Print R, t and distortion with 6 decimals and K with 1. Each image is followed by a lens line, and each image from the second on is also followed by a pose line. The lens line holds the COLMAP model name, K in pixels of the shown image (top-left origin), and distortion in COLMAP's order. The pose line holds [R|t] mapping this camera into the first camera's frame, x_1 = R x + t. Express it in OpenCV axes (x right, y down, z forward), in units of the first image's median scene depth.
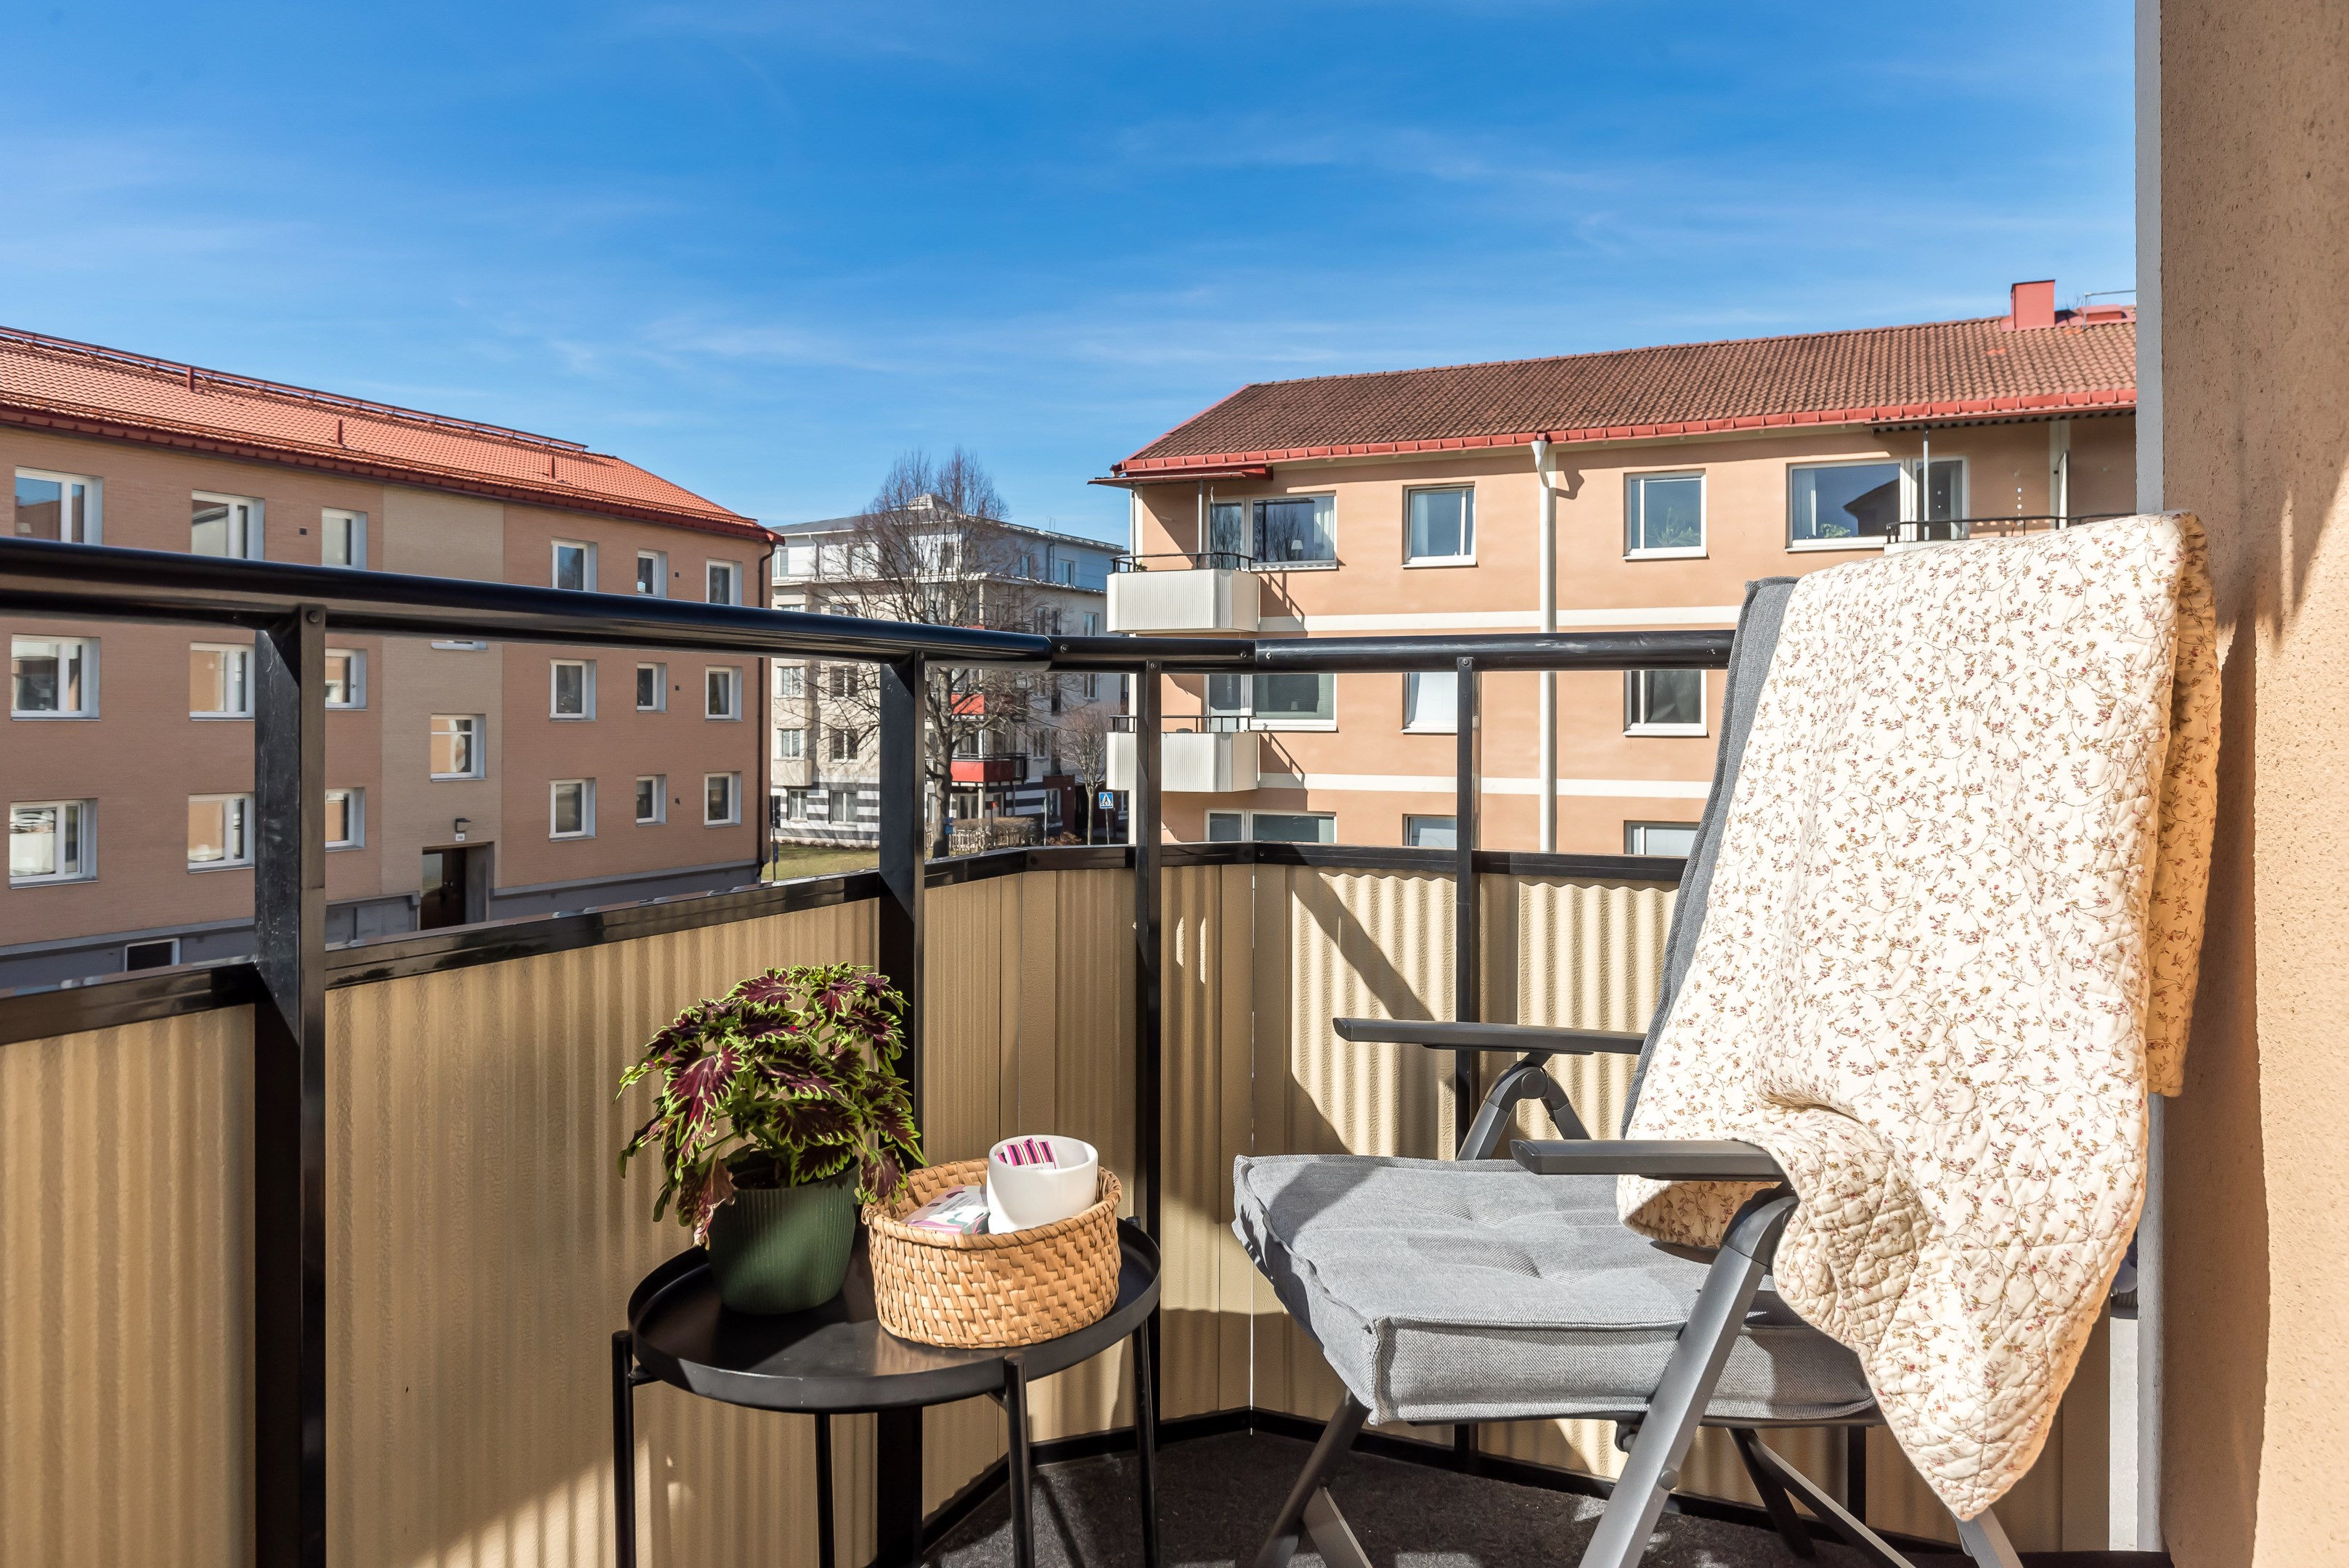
lens RADIAL K [[1615.0, 0, 1202.2], [0, 1615.0, 742.3], [0, 0, 1]] dist [-0.013239, 0.006973]
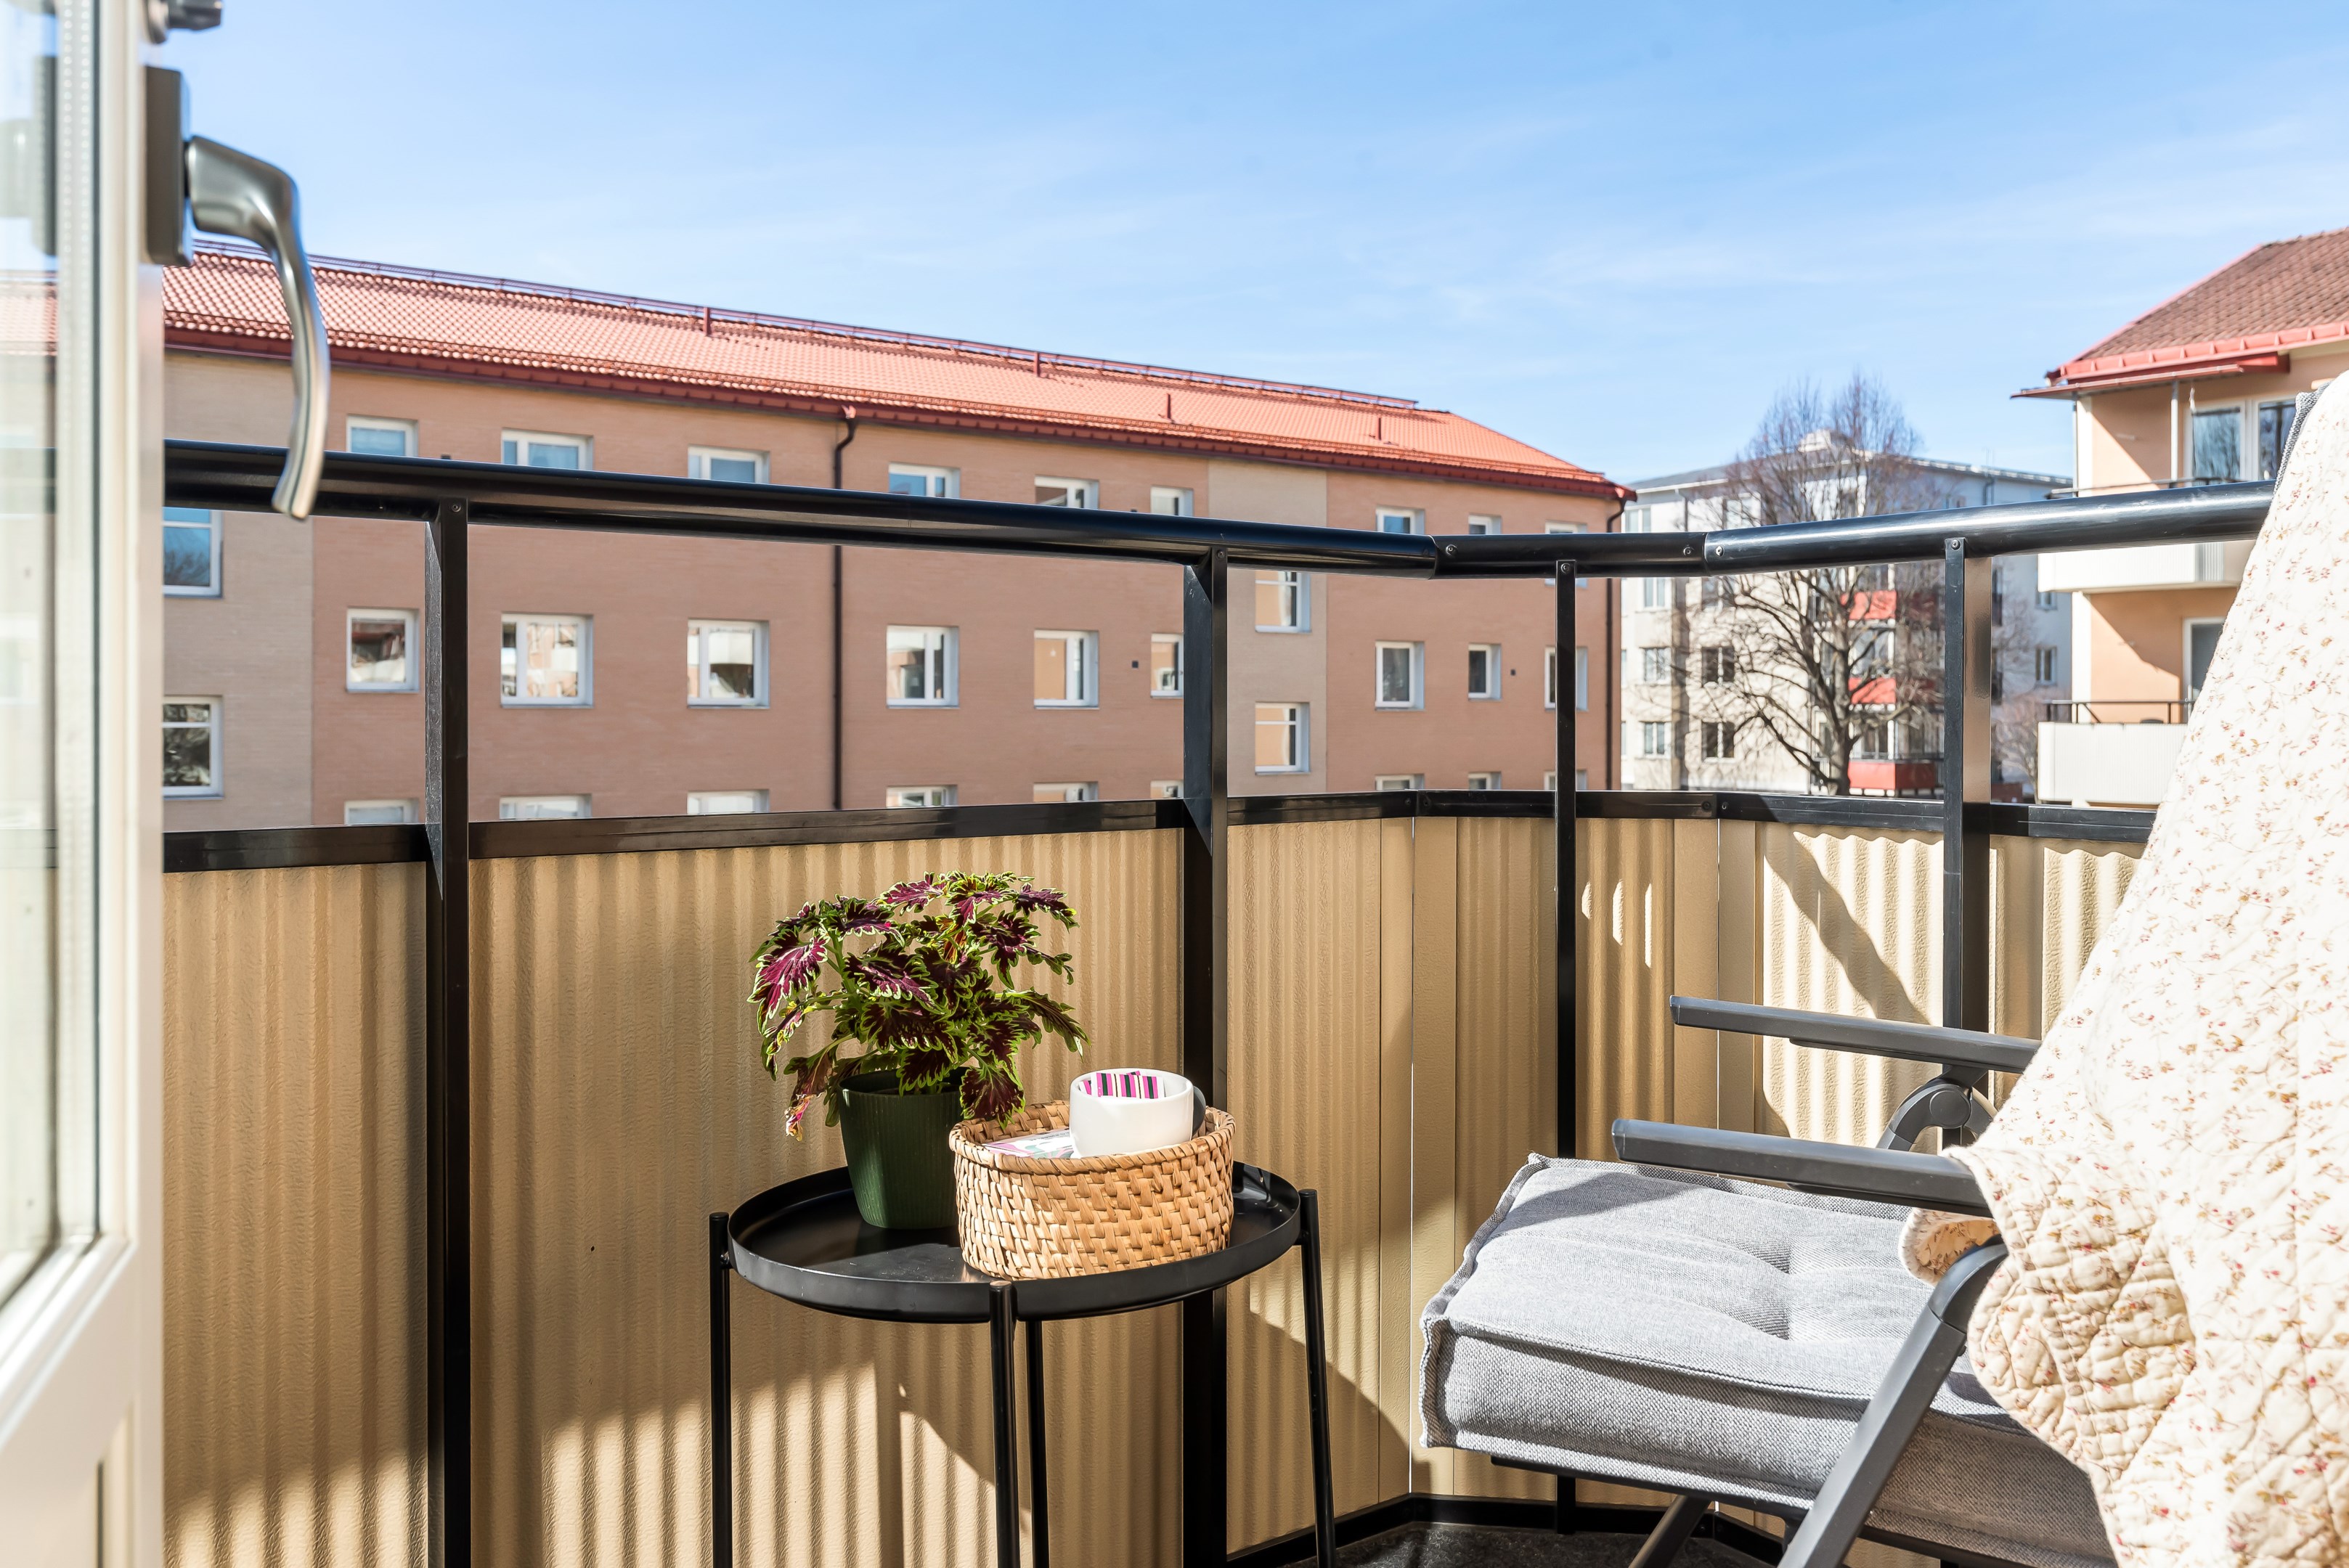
lens RADIAL K [[1924.1, 0, 1175.7], [0, 1924.1, 762.9], [0, 0, 1]] dist [-0.003156, -0.000221]
pose [[0.870584, 0.012690, -0.491856, 0.286353], [-0.007703, 0.999896, 0.012163, 0.042018], [0.491960, -0.006800, 0.870591, 0.060637]]
